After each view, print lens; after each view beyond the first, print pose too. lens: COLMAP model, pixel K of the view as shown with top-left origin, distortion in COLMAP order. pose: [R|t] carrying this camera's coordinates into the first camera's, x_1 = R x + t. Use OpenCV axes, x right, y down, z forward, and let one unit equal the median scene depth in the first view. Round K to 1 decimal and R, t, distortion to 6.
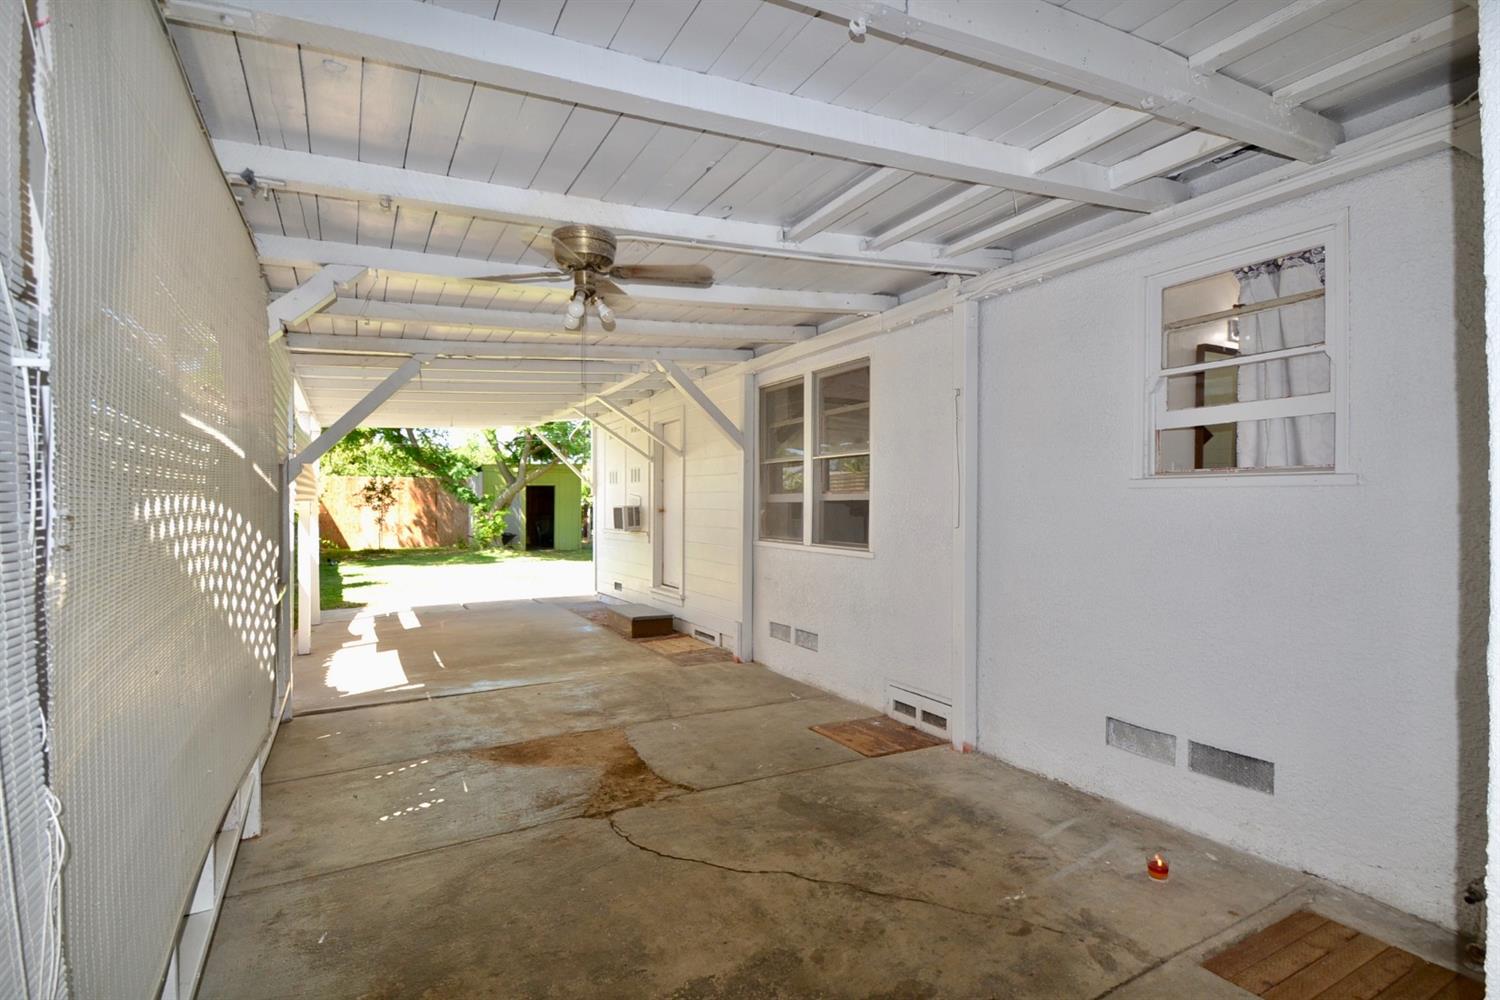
lens RADIAL K [[732.3, 0, 747.4], [0, 732.3, 506.0], [0, 0, 1]] dist [-0.005262, -0.000168]
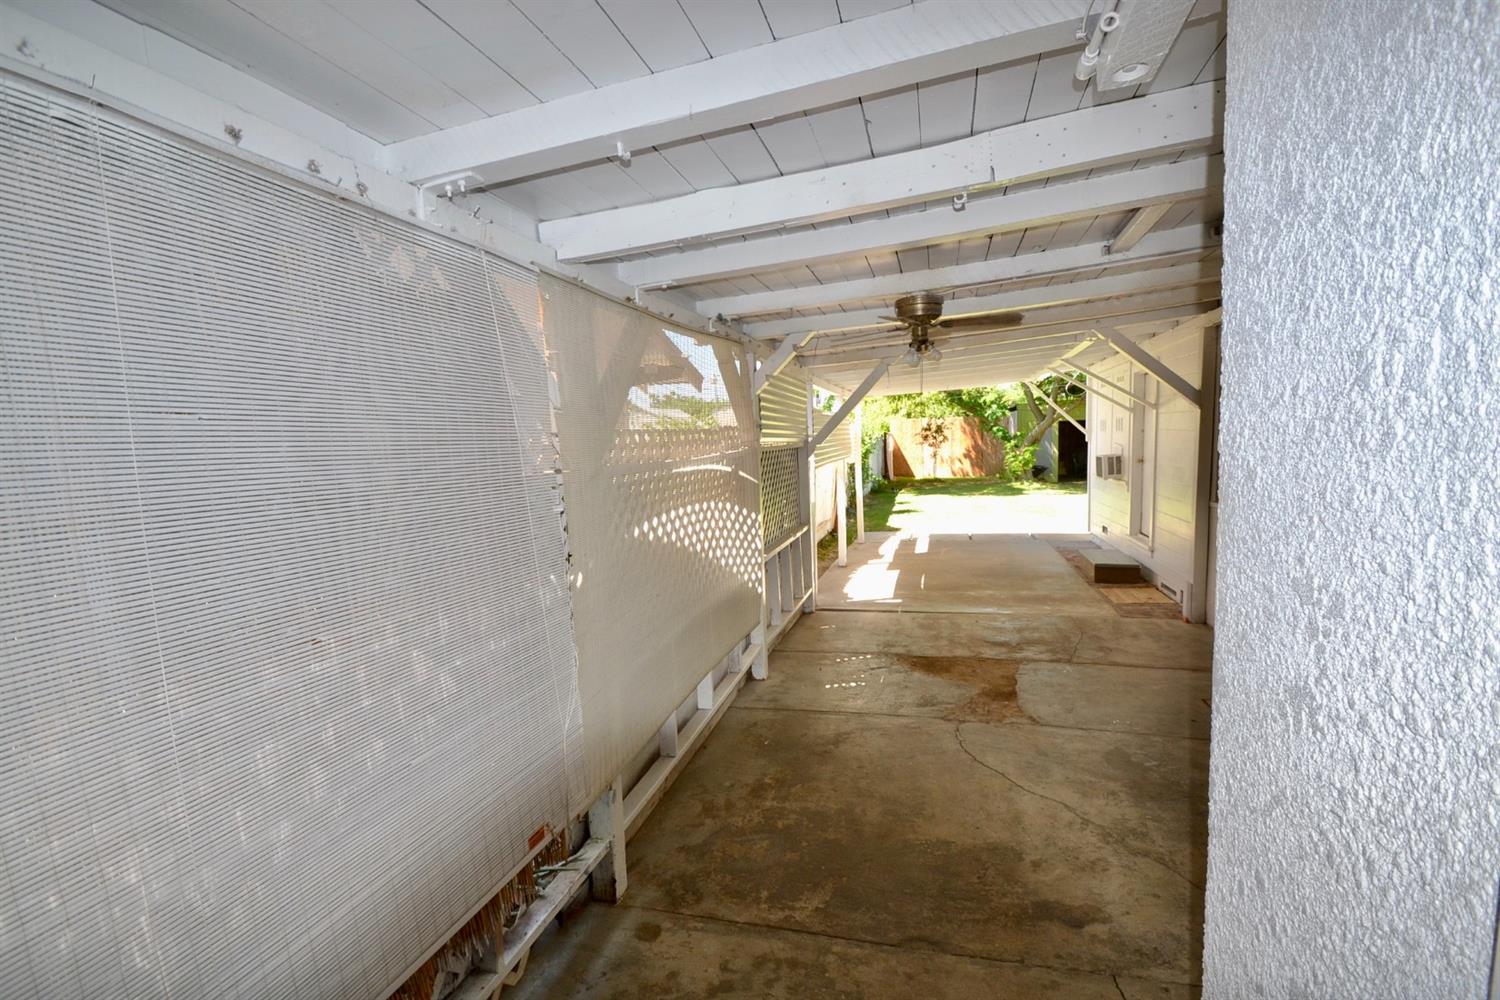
lens RADIAL K [[672.2, 0, 750.6], [0, 672.2, 495.9], [0, 0, 1]] dist [-0.000552, 0.000047]
pose [[0.717379, 0.035801, -0.695762, 0.145810], [0.032459, 0.995877, 0.084711, -0.042141], [0.695926, -0.083354, 0.713259, -0.043250]]
